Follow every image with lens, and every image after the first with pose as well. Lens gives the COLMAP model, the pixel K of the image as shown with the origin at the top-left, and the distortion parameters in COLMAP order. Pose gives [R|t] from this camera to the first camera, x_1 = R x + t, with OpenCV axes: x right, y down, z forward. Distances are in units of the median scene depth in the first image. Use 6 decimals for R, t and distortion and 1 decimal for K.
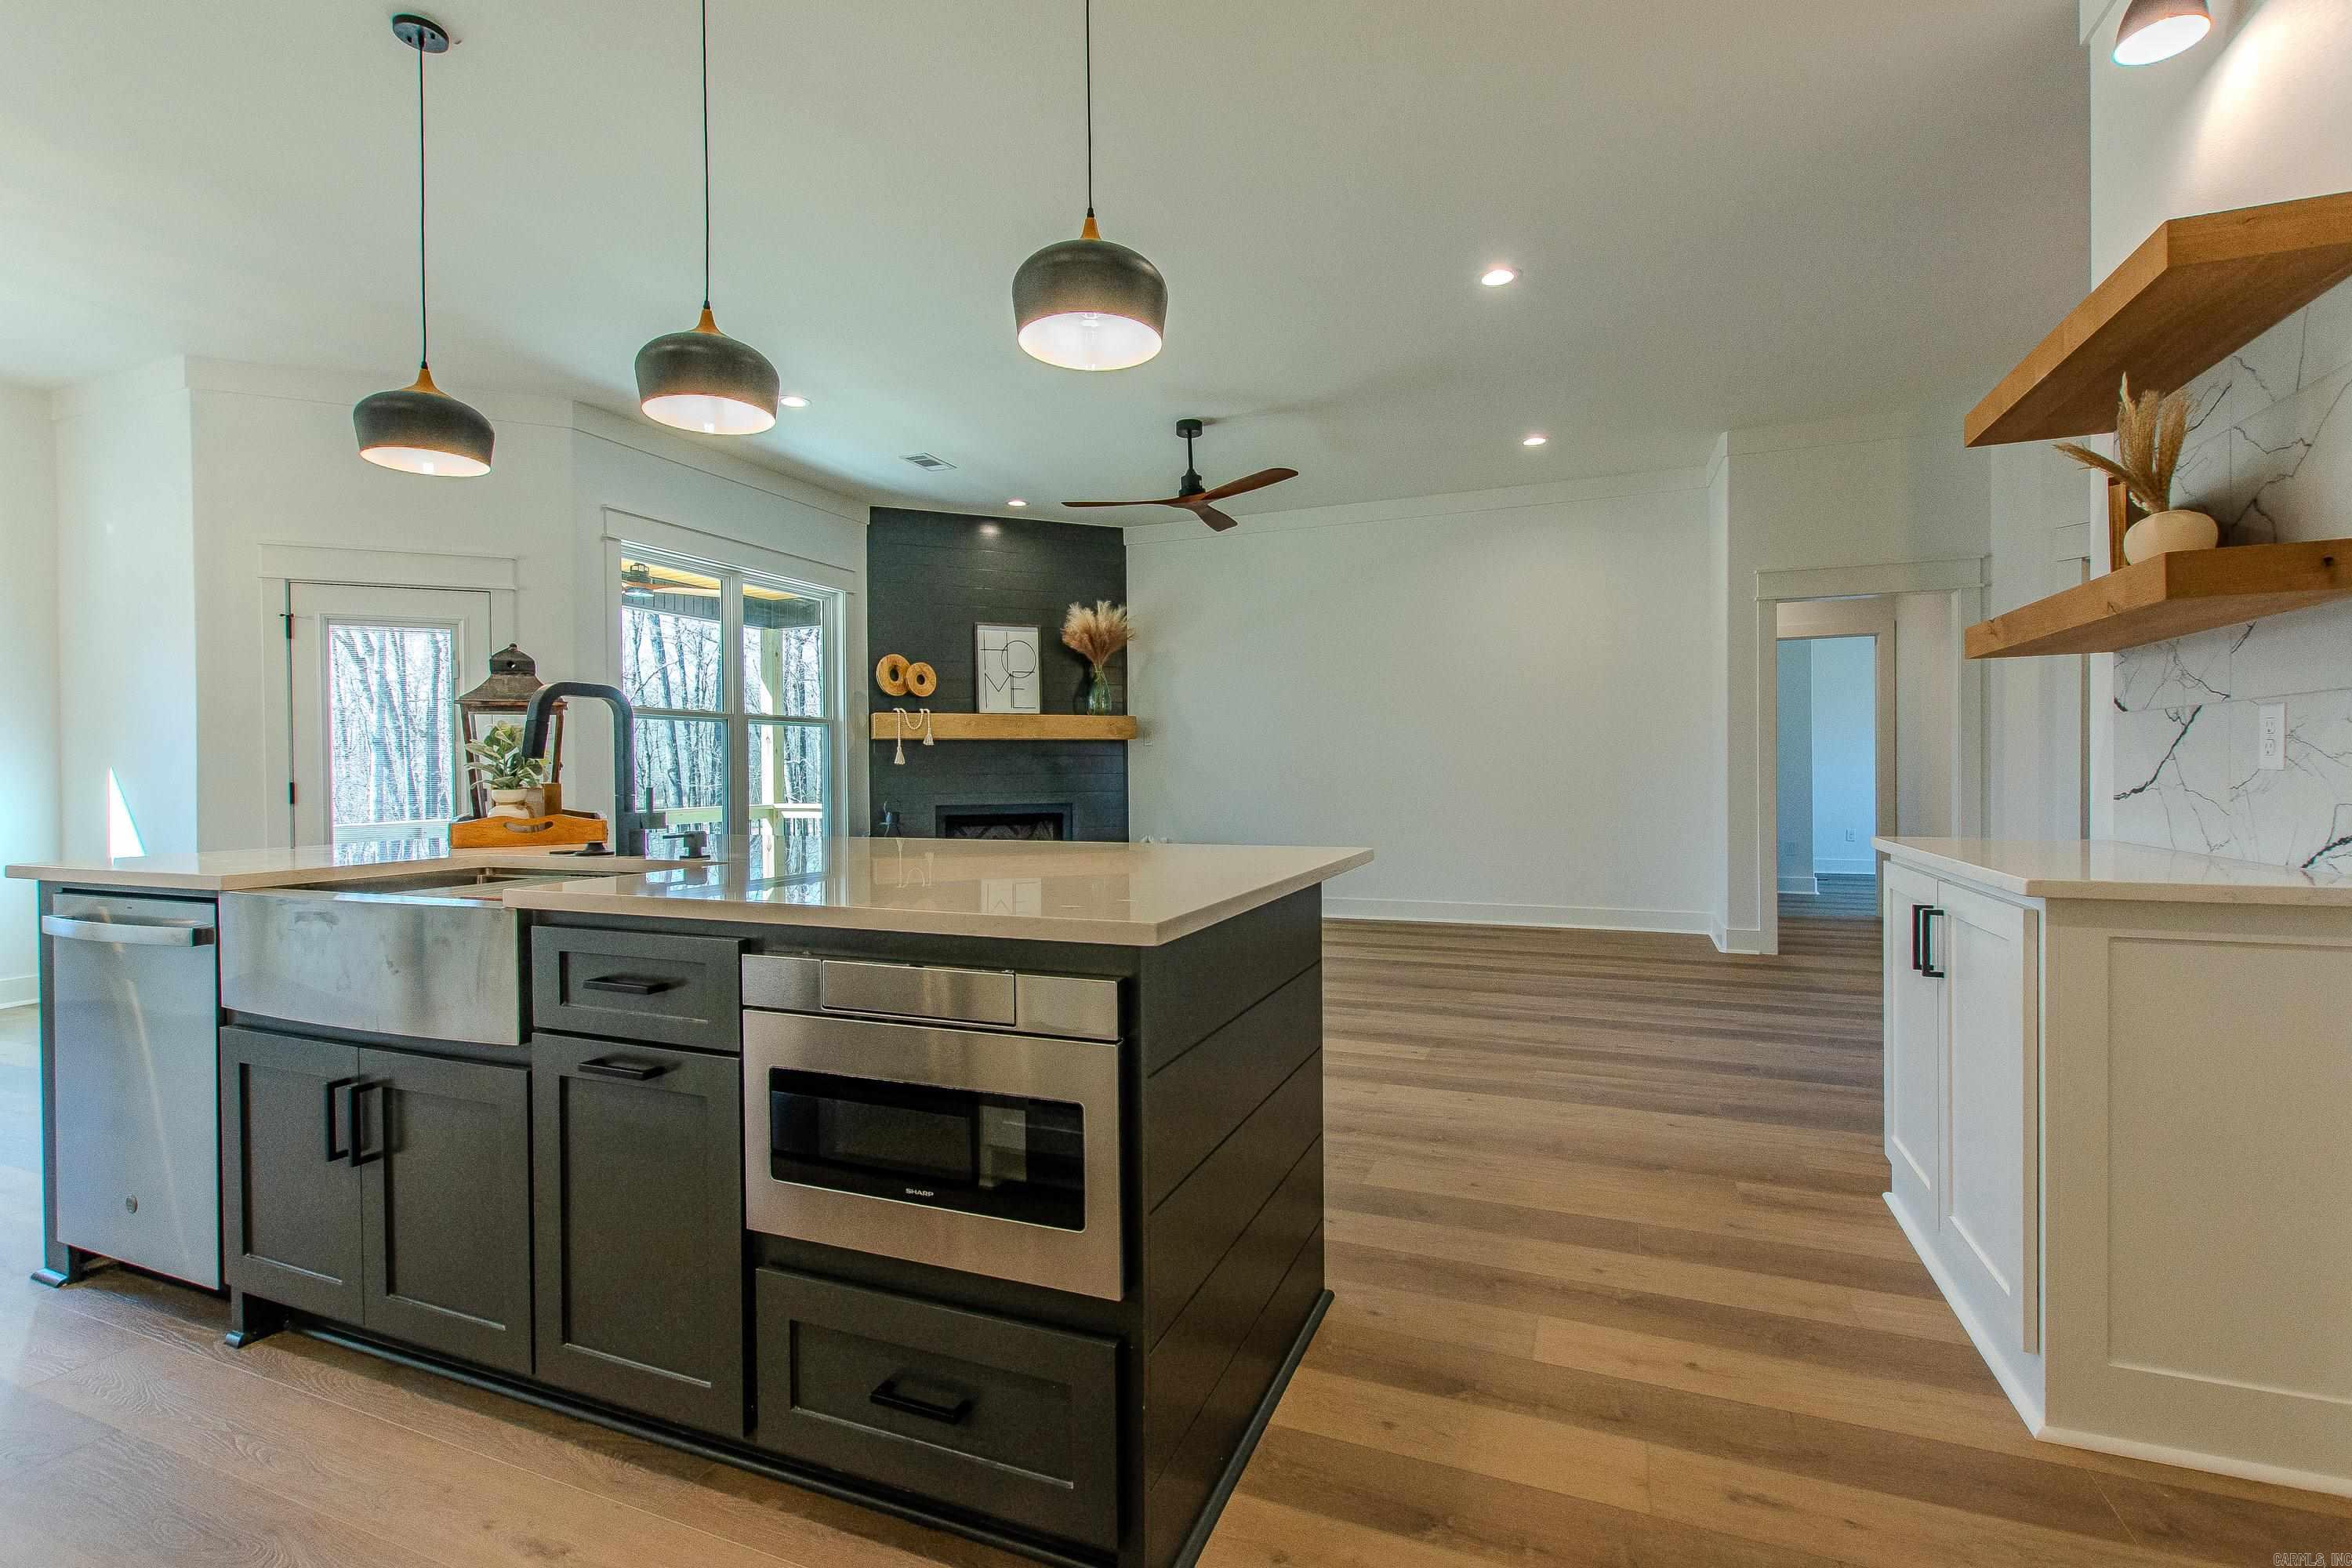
lens RADIAL K [[1041.5, 0, 1188.1], [0, 1041.5, 776.5], [0, 0, 1]] dist [0.000045, -0.000562]
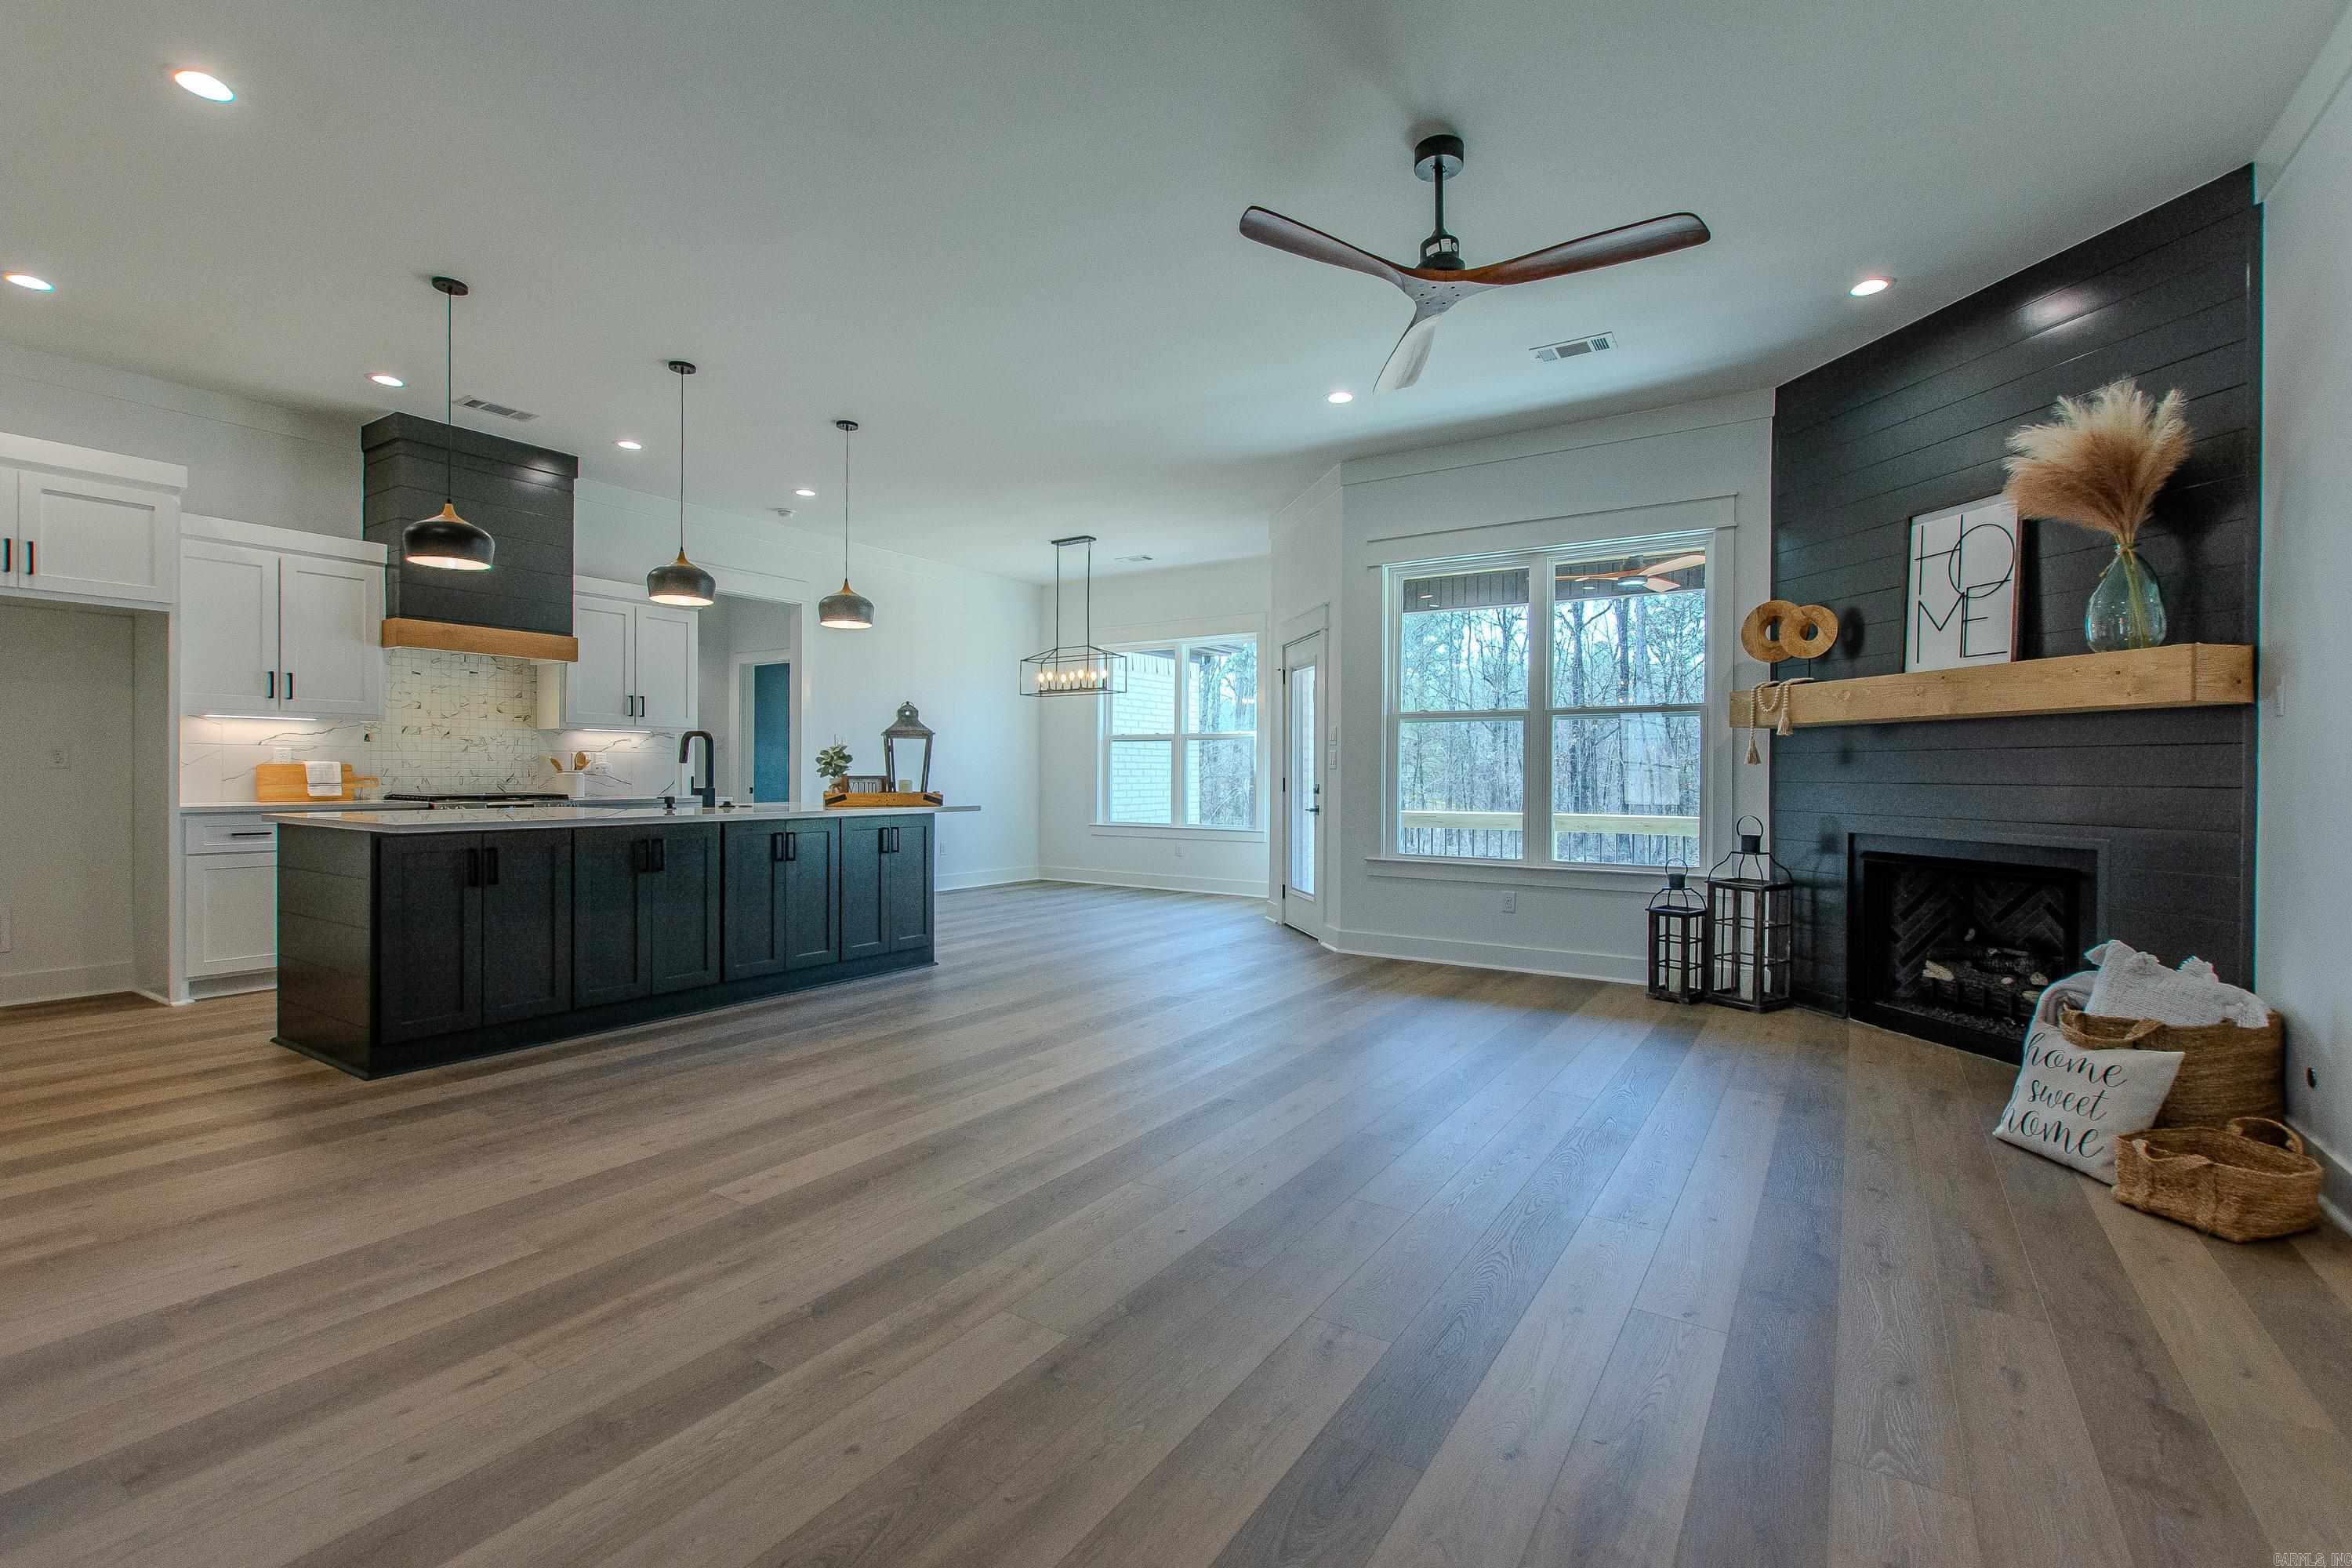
lens RADIAL K [[1031.8, 0, 1186.8], [0, 1031.8, 778.9], [0, 0, 1]] dist [0.002121, -0.000838]
pose [[-0.191589, 0.012127, -0.981400, 0.668863], [-0.011236, 0.999831, 0.014548, -0.012691], [0.981411, 0.013814, -0.191420, 1.151212]]
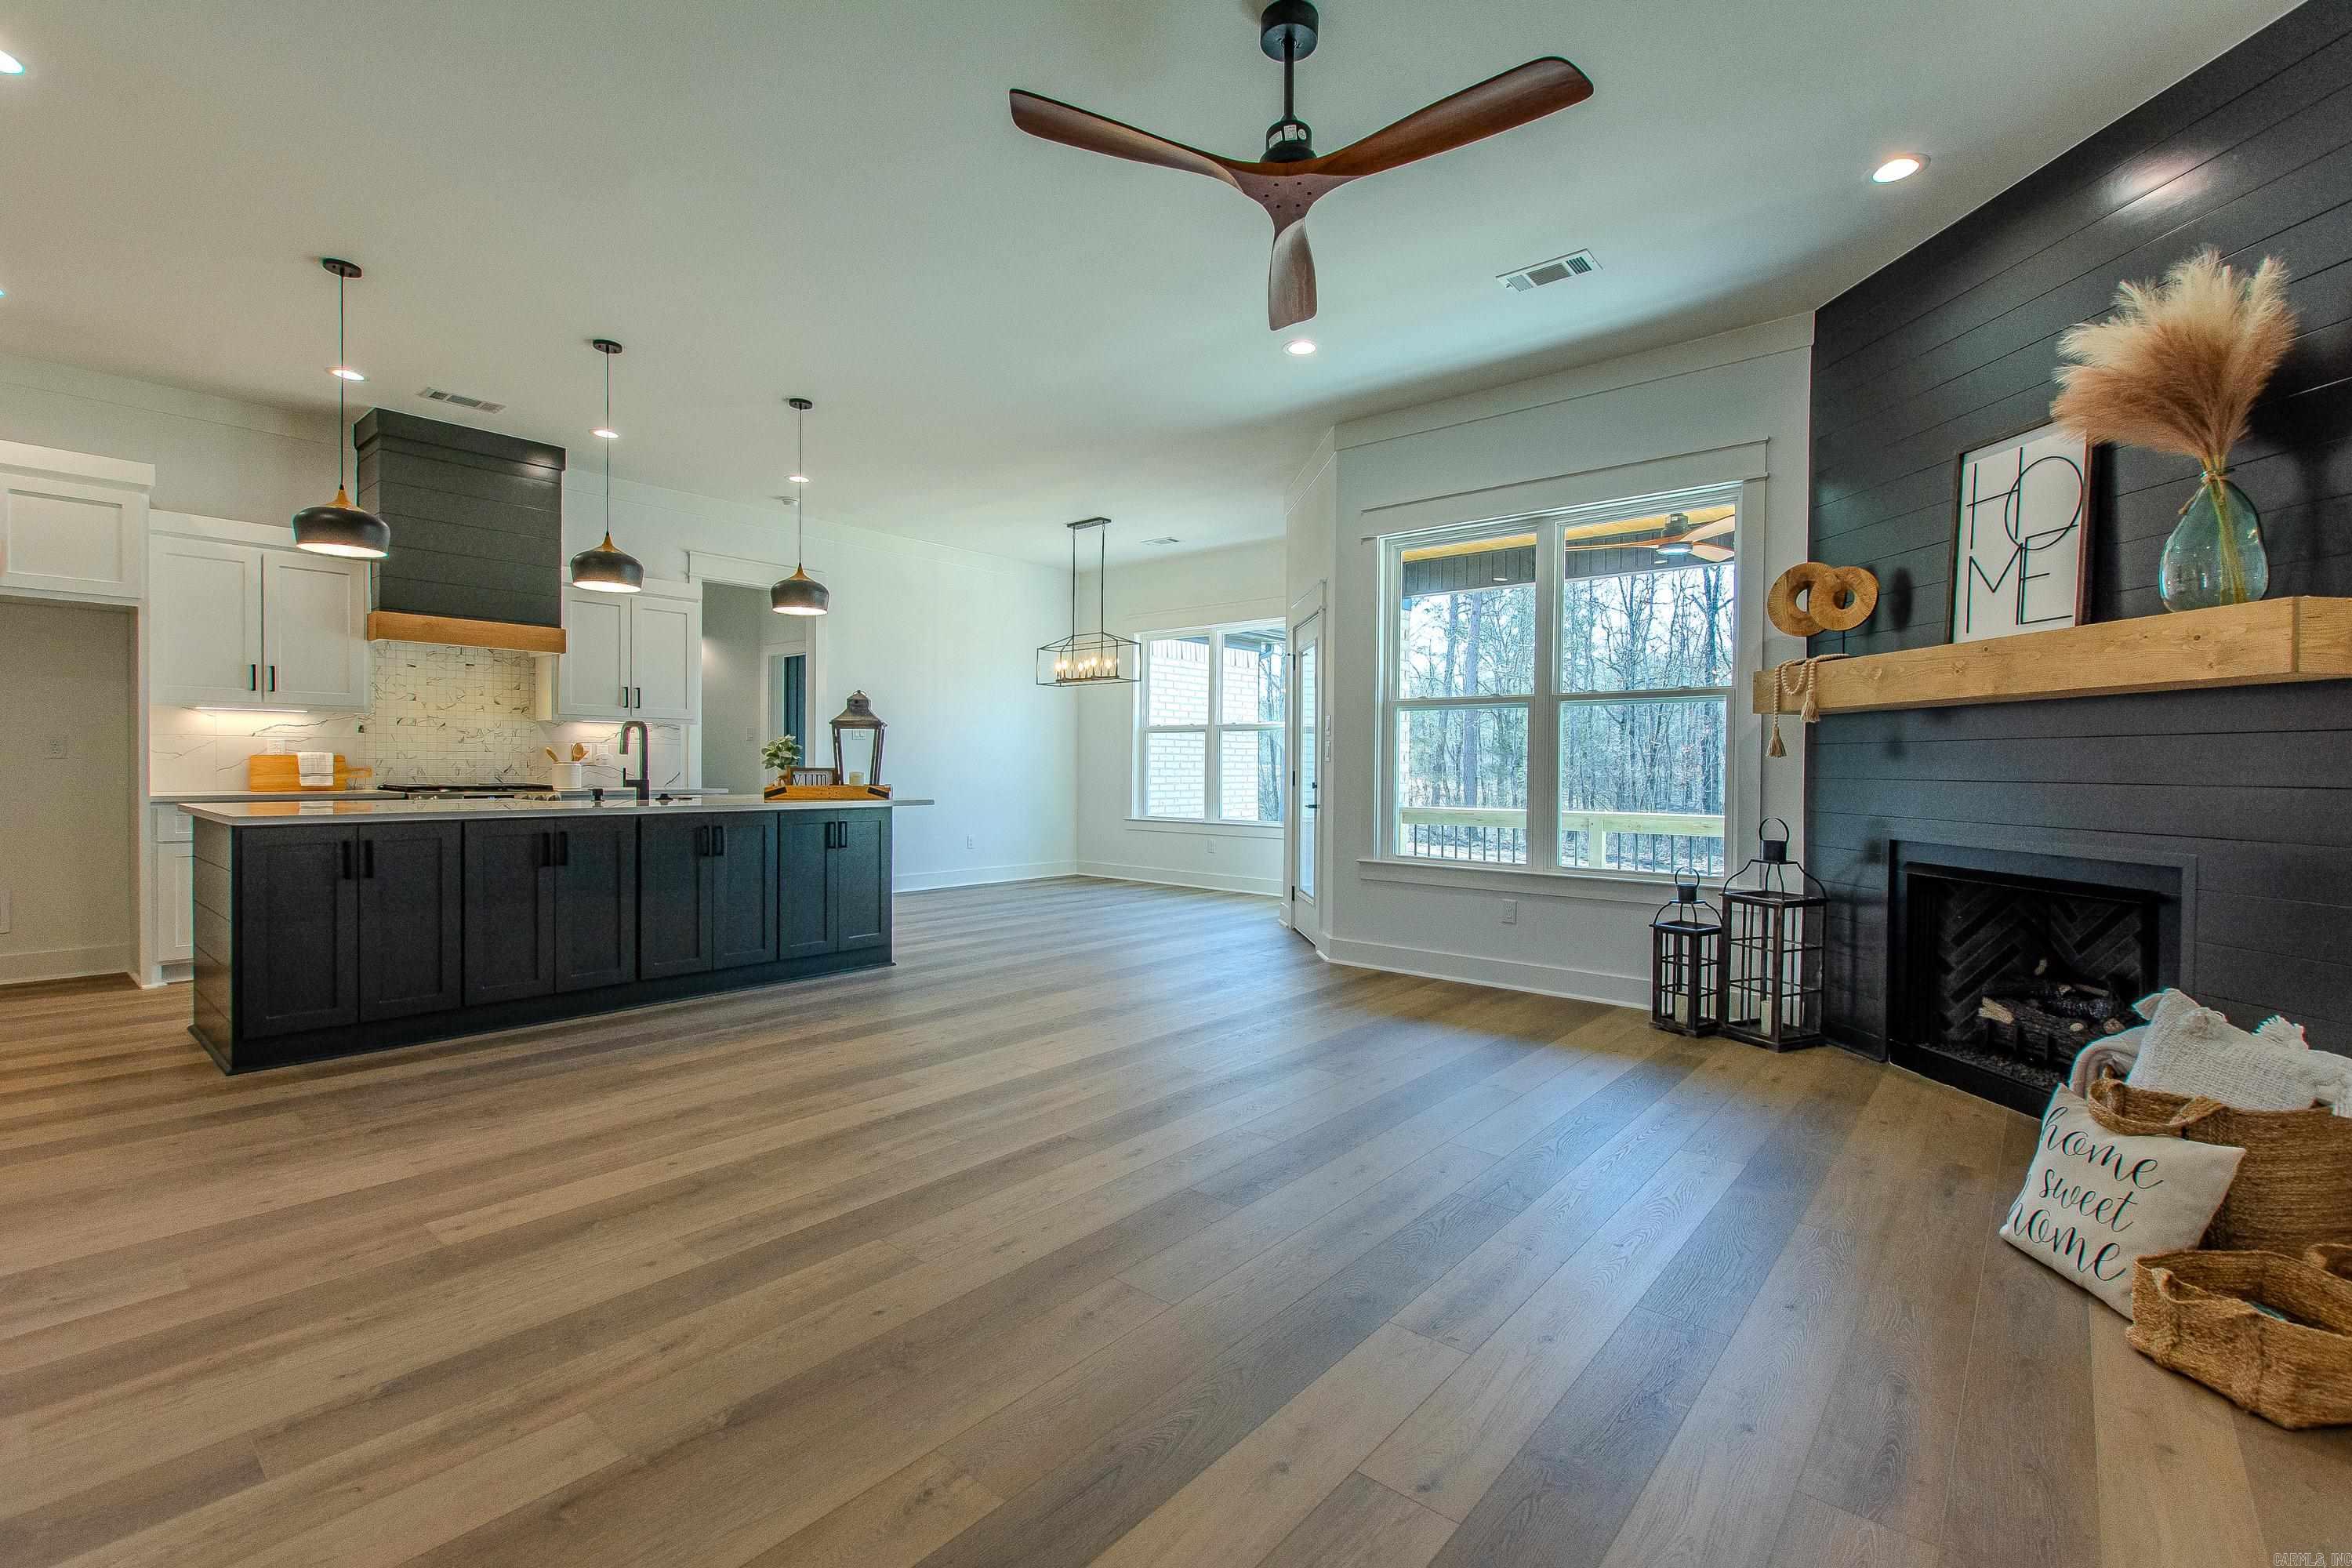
lens RADIAL K [[1031.8, 0, 1186.8], [0, 1031.8, 778.9], [0, 0, 1]] dist [0.002121, -0.000838]
pose [[-0.310819, 0.018292, -0.950293, 0.537417], [-0.012555, 0.999649, 0.023348, -0.014242], [0.950386, 0.019188, -0.310480, 1.301084]]
